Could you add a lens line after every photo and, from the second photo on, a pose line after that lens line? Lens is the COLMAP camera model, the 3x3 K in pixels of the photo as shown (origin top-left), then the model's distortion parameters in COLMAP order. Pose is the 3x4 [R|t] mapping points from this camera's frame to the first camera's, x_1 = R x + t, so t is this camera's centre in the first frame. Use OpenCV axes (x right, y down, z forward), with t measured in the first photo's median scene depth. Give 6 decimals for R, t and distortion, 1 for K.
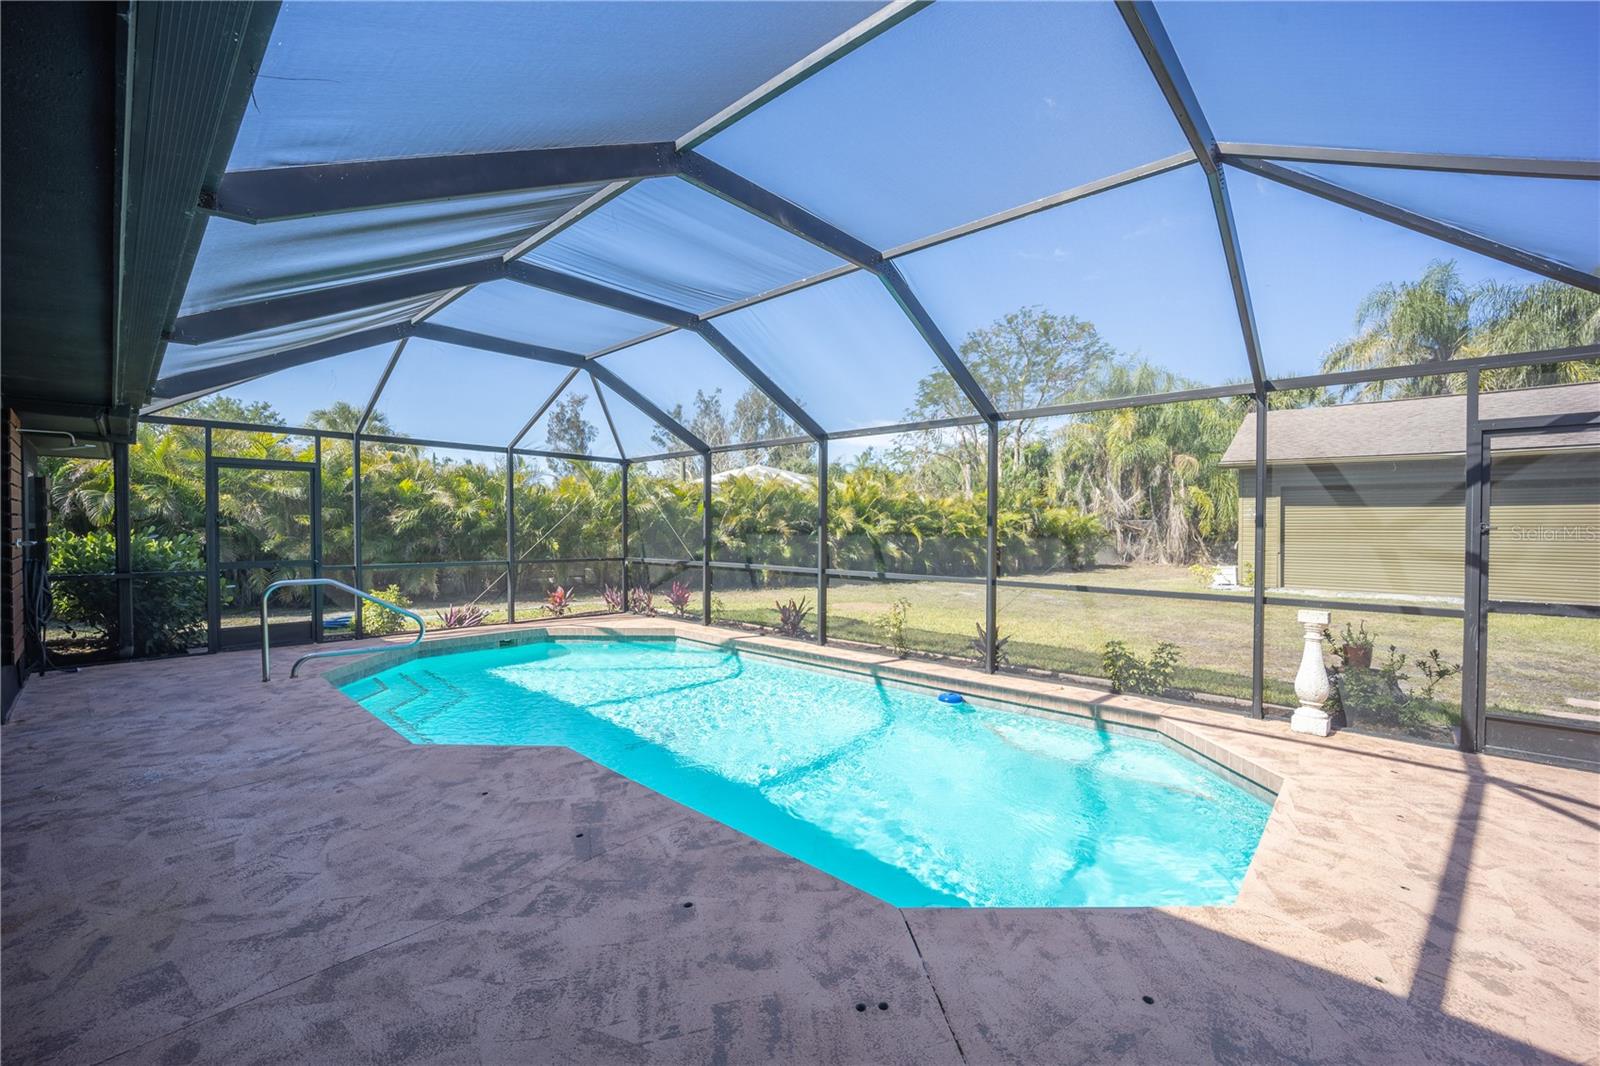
lens RADIAL K [[648.8, 0, 802.0], [0, 648.8, 537.4], [0, 0, 1]] dist [-0.021948, 0.000443]
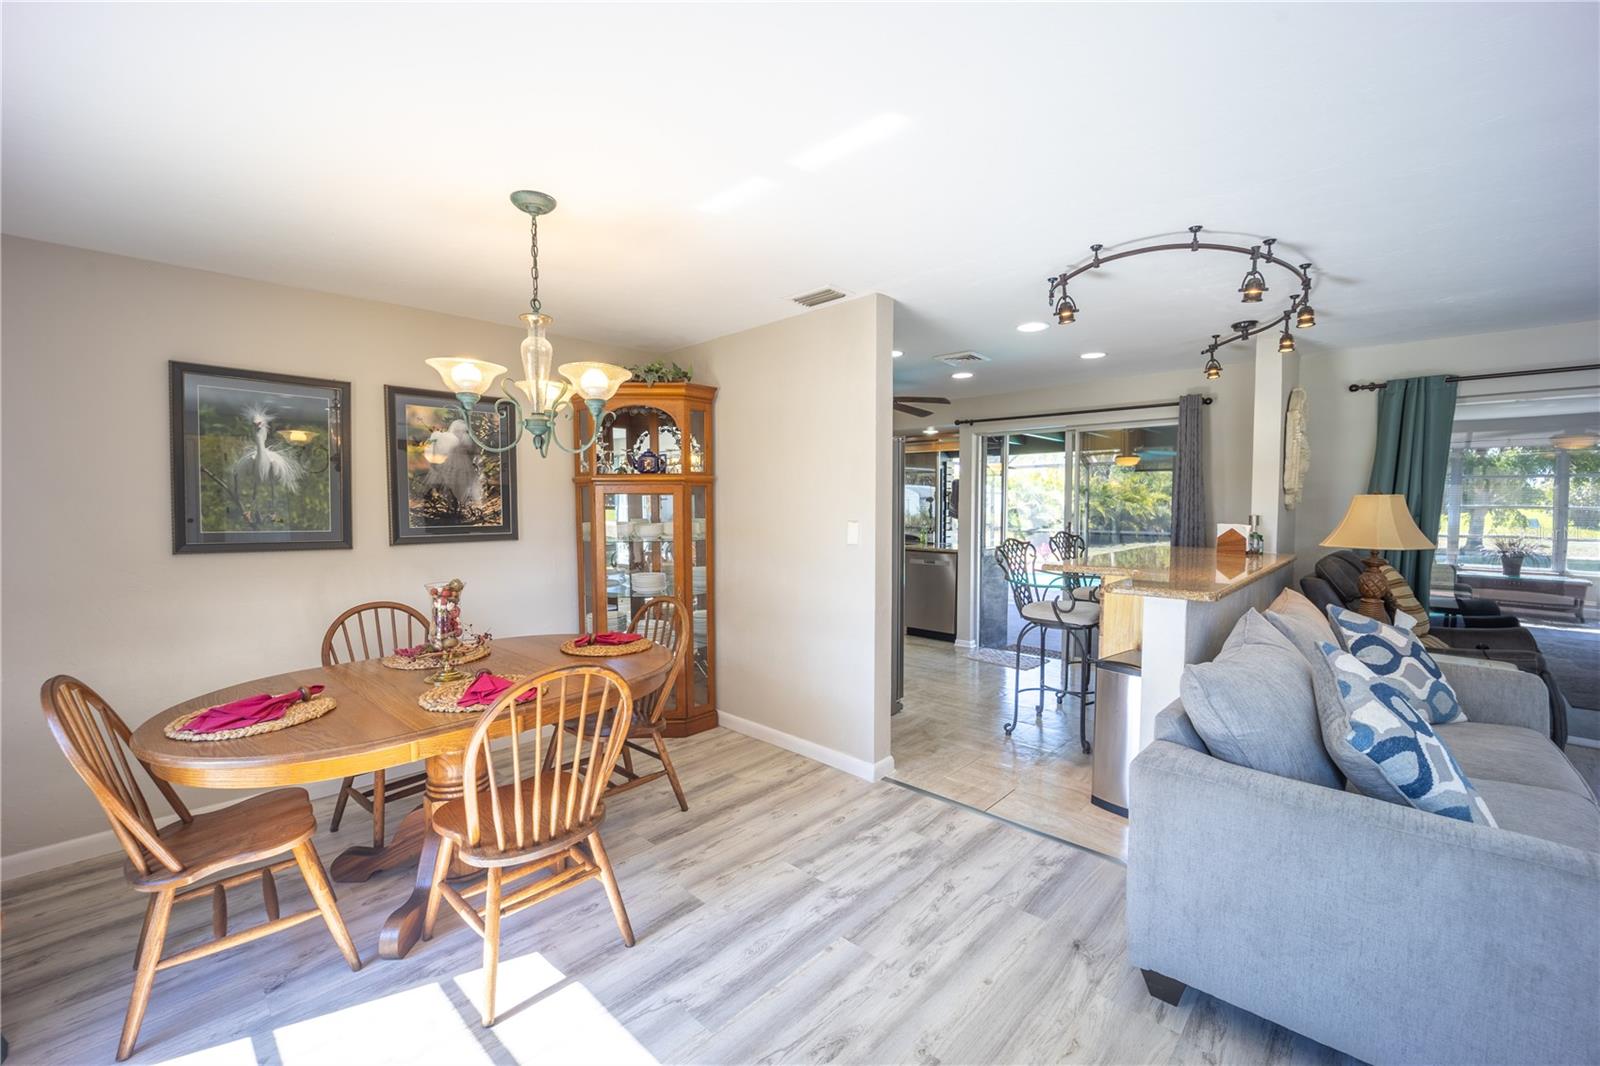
lens RADIAL K [[648.8, 0, 801.5], [0, 648.8, 533.6], [0, 0, 1]] dist [-0.021948, 0.000443]
pose [[0.999813, -0.007930, -0.017613, -1.028546], [0.008534, 0.999369, 0.034488, -0.019152], [0.017329, -0.034632, 0.999250, -0.836043]]
